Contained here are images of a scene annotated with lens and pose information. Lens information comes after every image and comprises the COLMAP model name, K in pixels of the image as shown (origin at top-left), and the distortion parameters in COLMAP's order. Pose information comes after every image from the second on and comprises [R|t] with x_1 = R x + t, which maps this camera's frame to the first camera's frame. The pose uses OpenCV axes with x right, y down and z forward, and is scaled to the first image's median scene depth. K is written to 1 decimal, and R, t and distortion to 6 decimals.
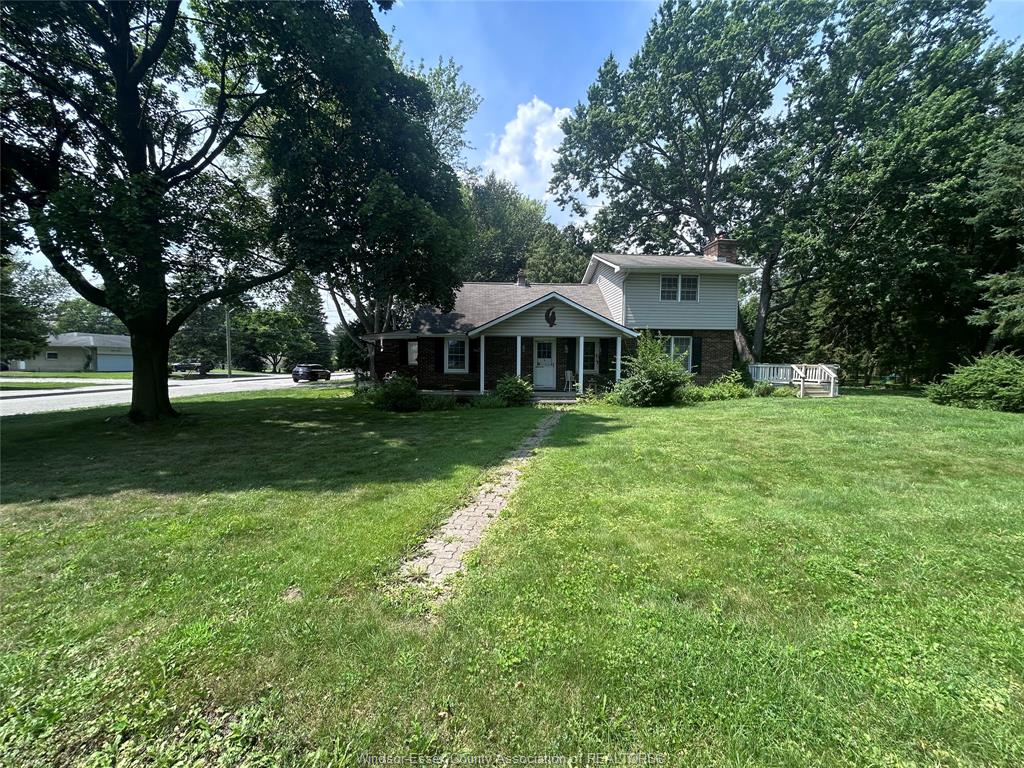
lens RADIAL K [[409.0, 0, 512.0], [0, 409.0, 384.0], [0, 0, 1]] dist [0.001935, 0.000186]
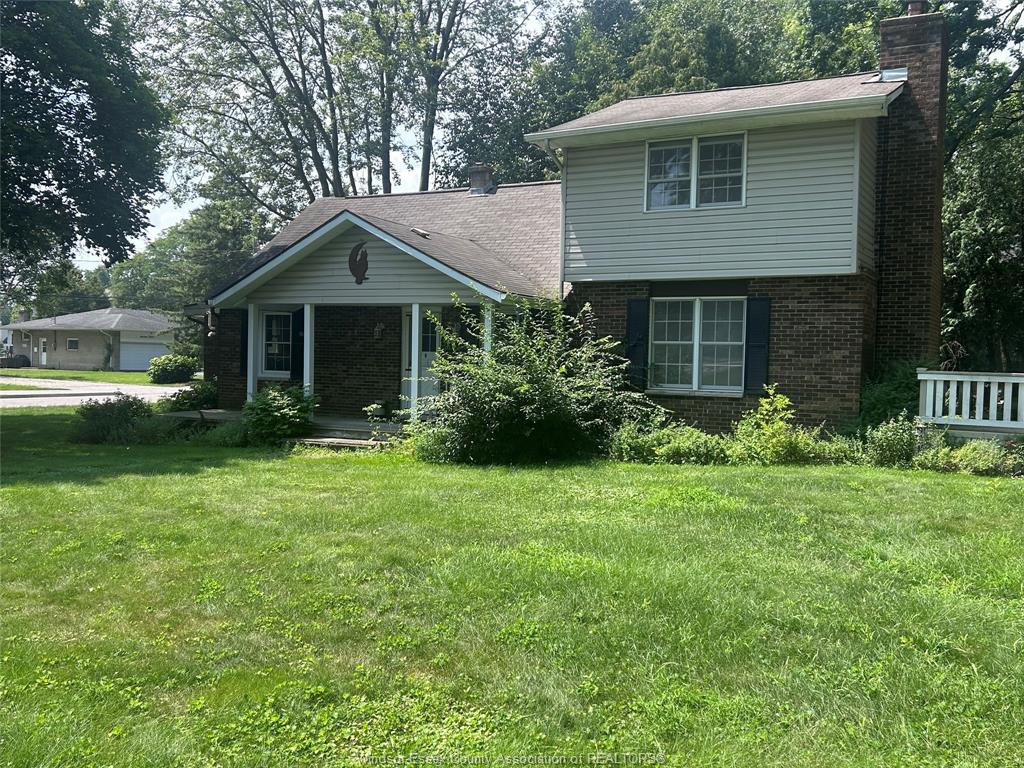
lens RADIAL K [[947.7, 0, 512.0], [0, 947.7, 384.0], [0, 0, 1]] dist [0.093981, -0.161542]
pose [[0.857654, 0.024144, -0.513659, 0.728407], [-0.040755, 0.998946, -0.021094, -0.007959], [0.512609, 0.039025, 0.857735, 0.141086]]
